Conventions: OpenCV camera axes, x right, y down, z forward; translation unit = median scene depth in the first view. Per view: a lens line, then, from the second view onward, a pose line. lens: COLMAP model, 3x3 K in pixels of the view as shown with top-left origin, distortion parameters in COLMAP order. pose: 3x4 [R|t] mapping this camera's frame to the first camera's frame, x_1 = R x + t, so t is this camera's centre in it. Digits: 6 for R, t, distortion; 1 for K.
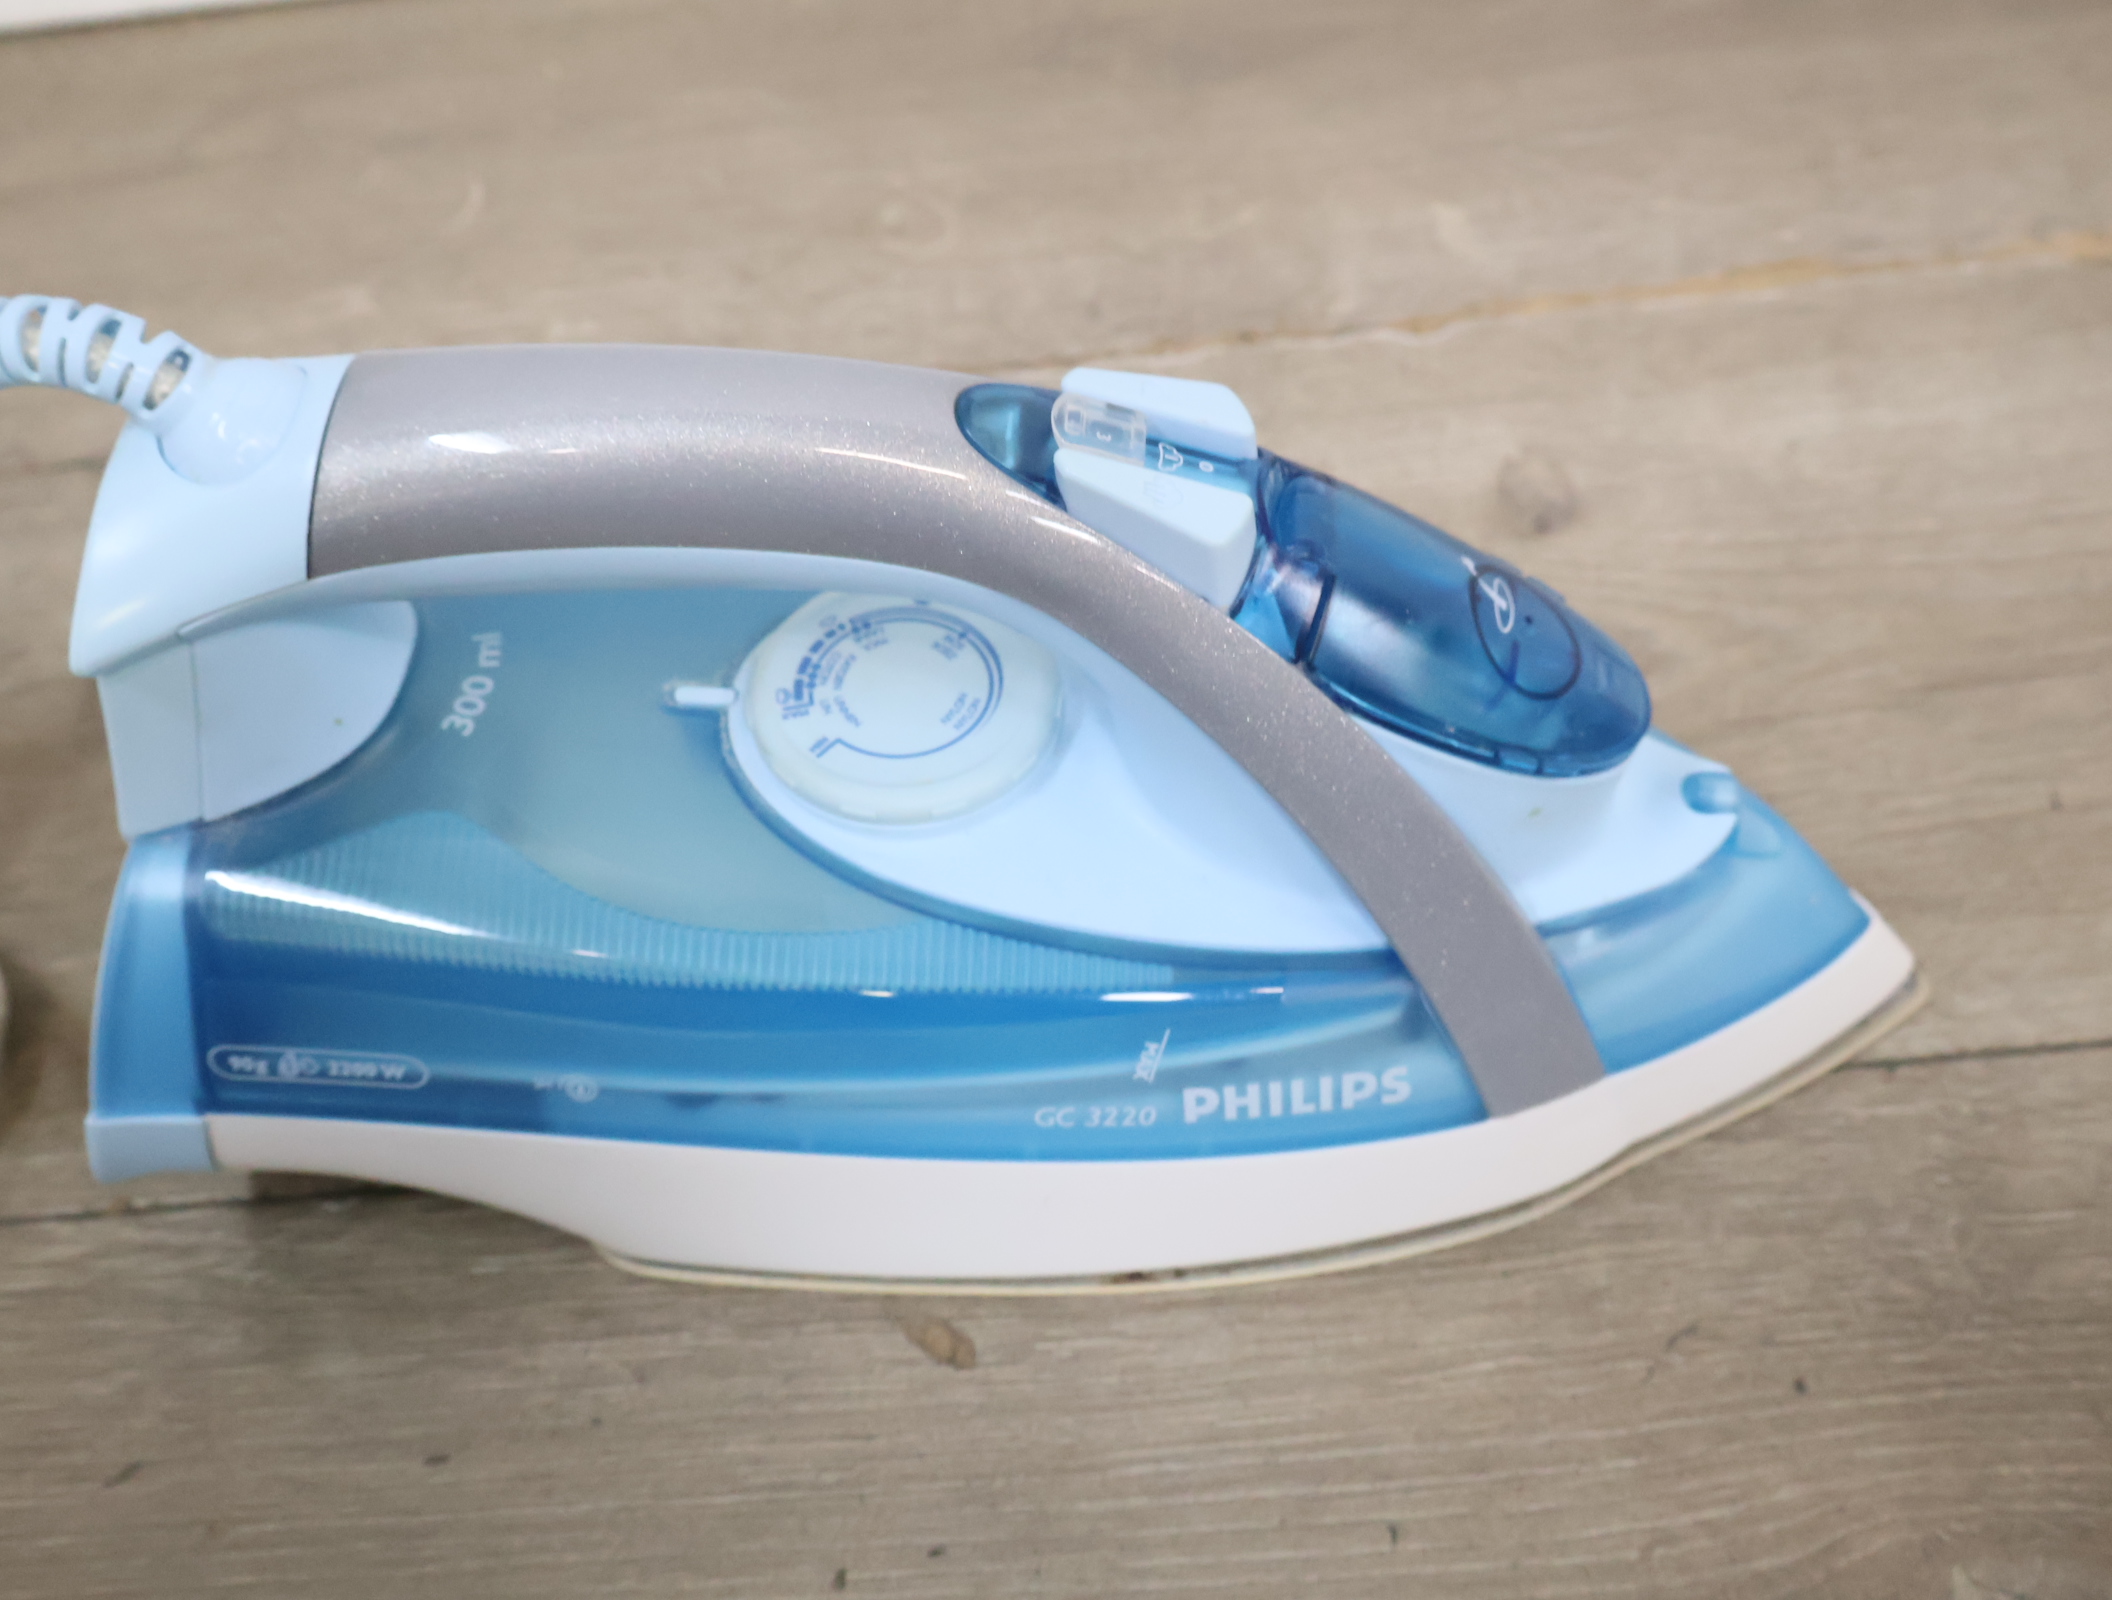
lens RADIAL K [[2426.7, 0, 1053.2], [0, 2426.7, 794.4], [0, 0, 1]] dist [0.002485, 0.000000]
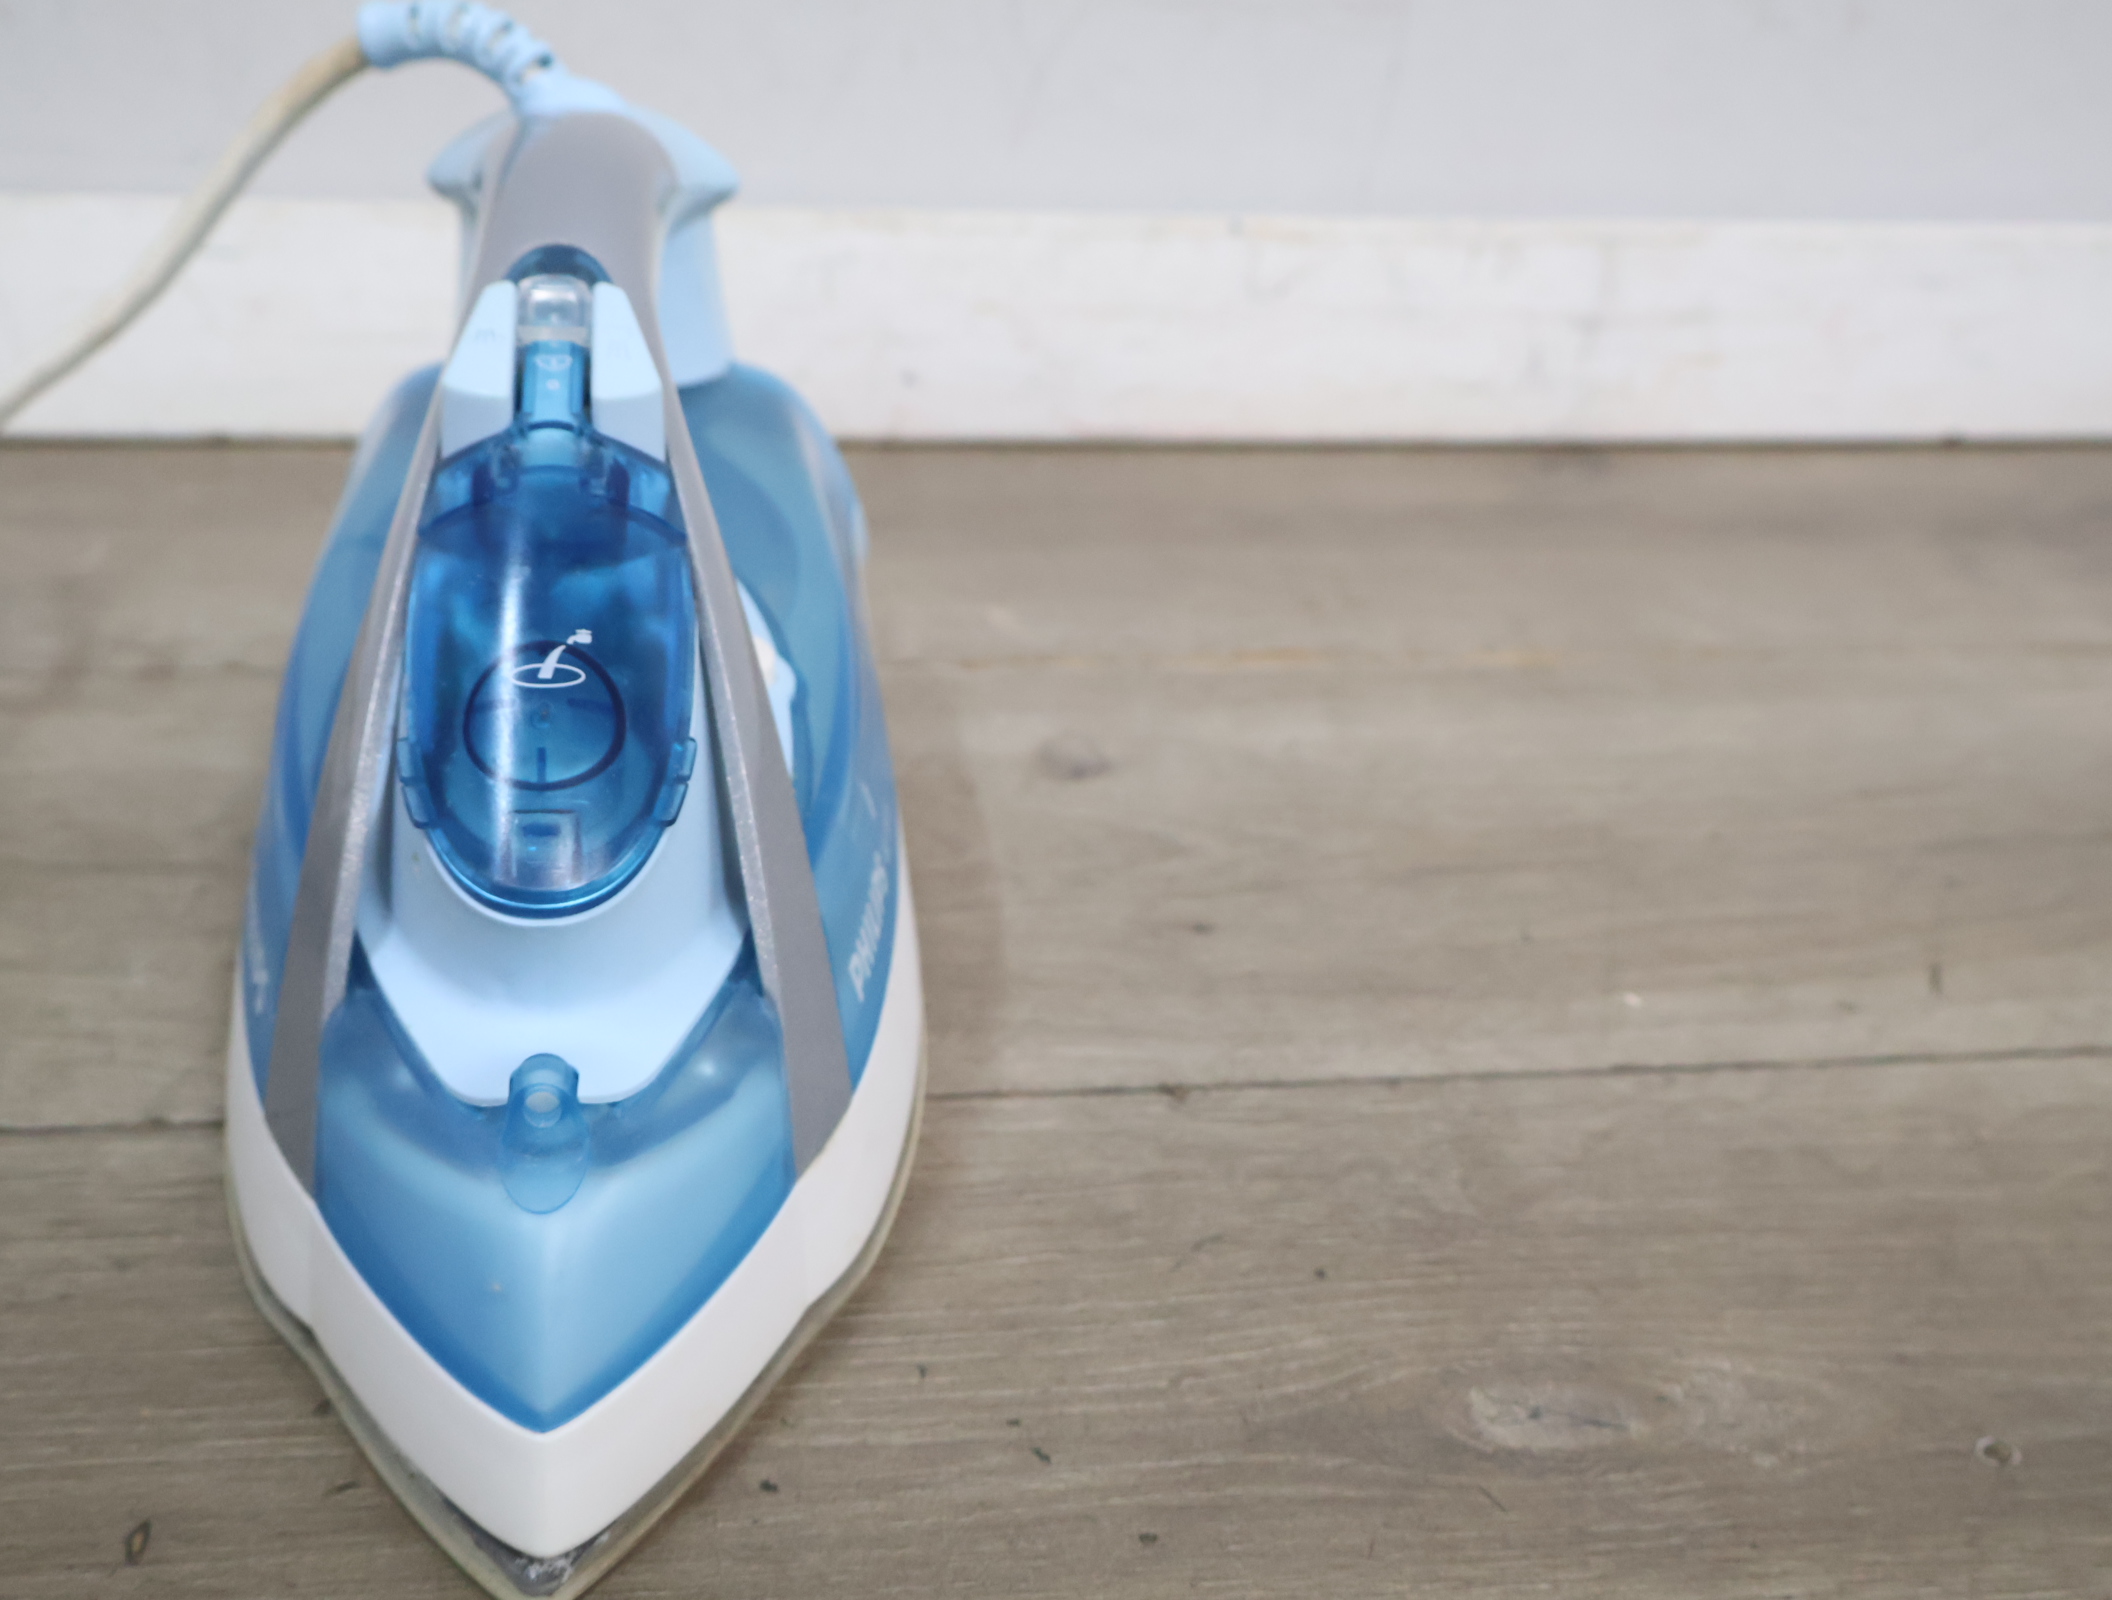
lens RADIAL K [[2426.7, 0, 1056.9], [0, 2426.7, 828.5], [0, 0, 1]] dist [0.002485, 0.000000]
pose [[0.980371, 0.097518, 0.171355, 0.005547], [-0.013695, 0.900696, -0.434234, 0.502510], [-0.196685, 0.423363, 0.884352, 0.038394]]
